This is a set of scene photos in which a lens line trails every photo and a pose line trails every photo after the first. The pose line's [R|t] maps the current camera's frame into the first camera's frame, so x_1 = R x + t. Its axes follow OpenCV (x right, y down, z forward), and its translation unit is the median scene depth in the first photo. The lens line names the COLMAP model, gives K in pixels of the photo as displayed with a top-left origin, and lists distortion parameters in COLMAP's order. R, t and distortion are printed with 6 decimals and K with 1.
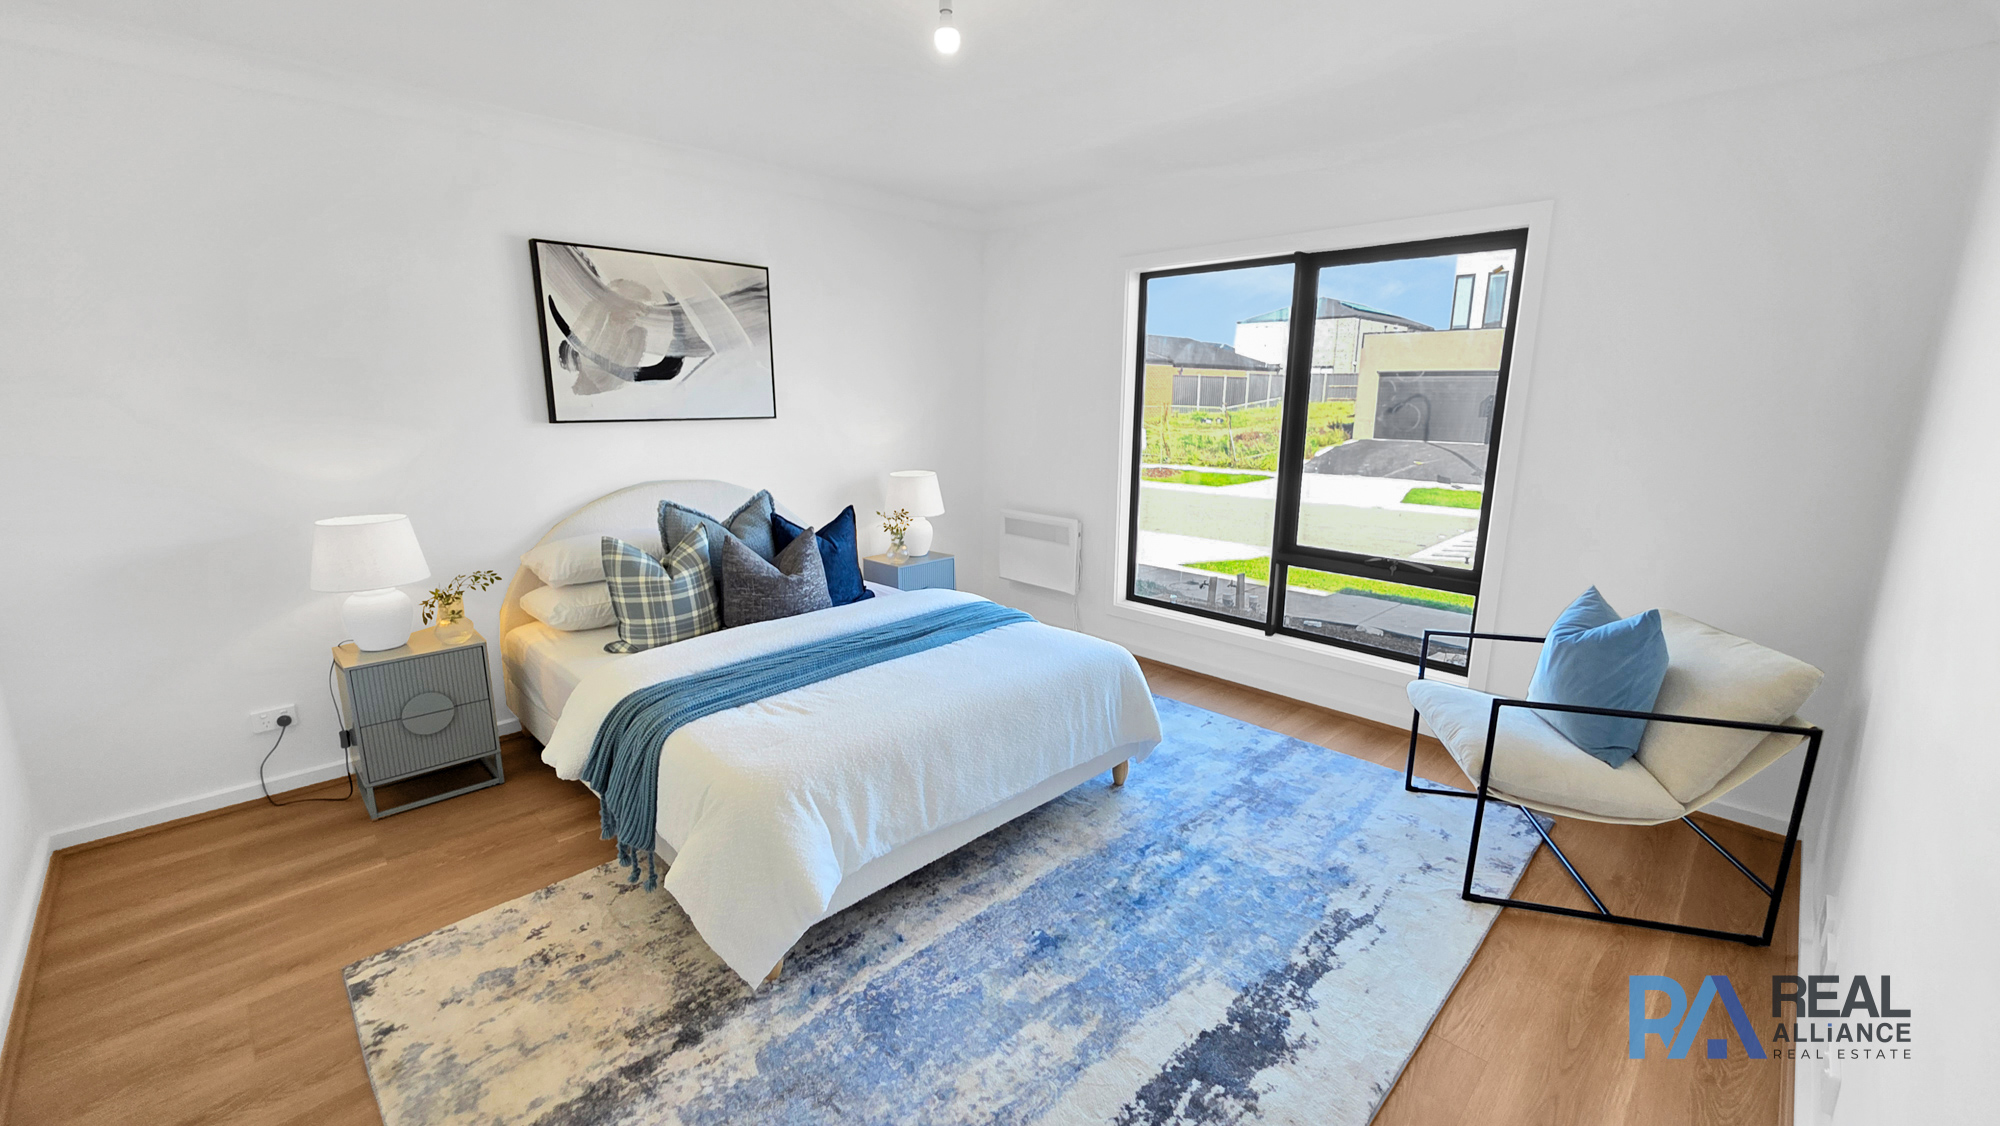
lens RADIAL K [[799.3, 0, 1001.6], [0, 799.3, 564.4], [0, 0, 1]] dist [0.001592, 0.000109]
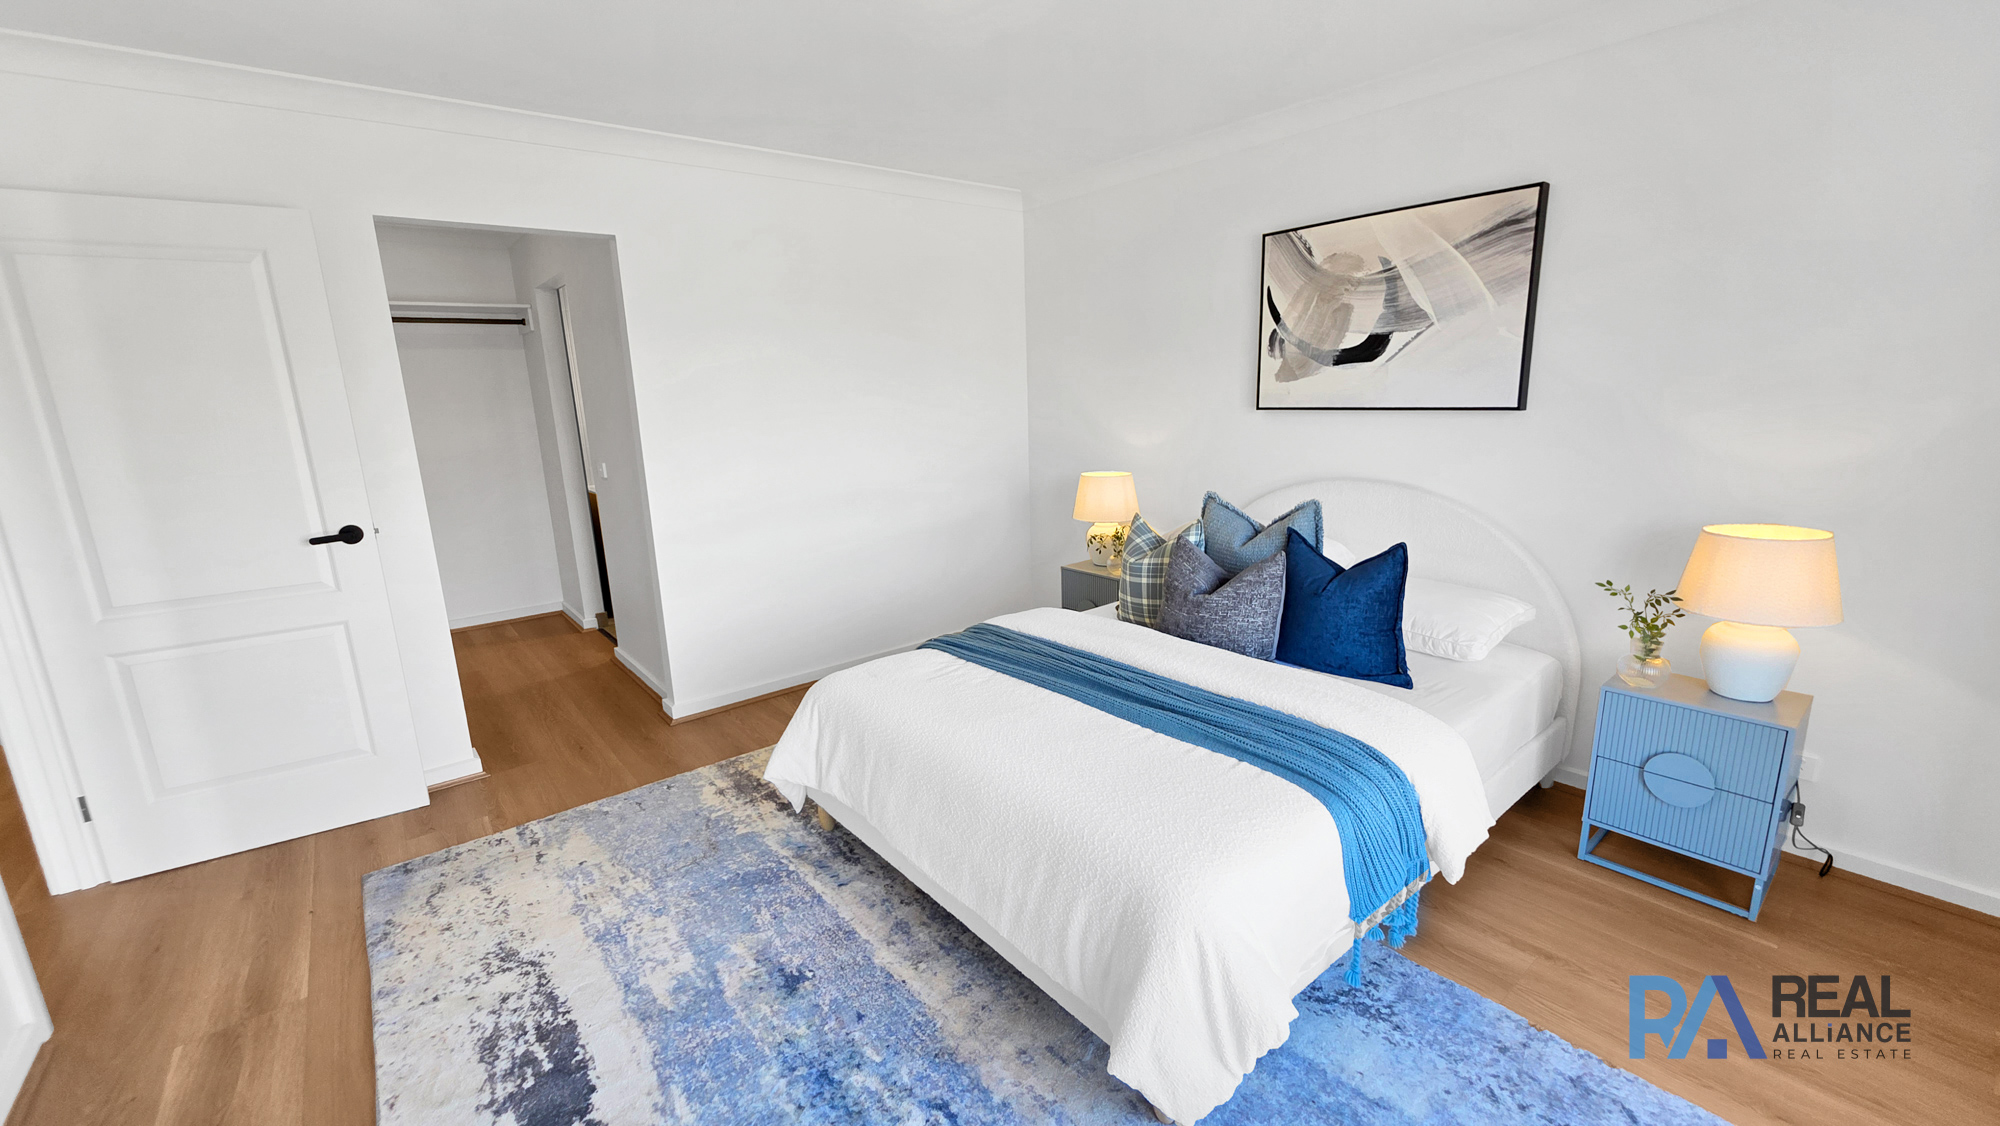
lens RADIAL K [[799.3, 0, 1002.2], [0, 799.3, 562.9], [0, 0, 1]] dist [0.001592, 0.000109]
pose [[-0.099107, 0.212701, -0.972078, 0.537793], [-0.179803, 0.956980, 0.227729, -0.162226], [0.978698, 0.197352, -0.056599, 0.768089]]
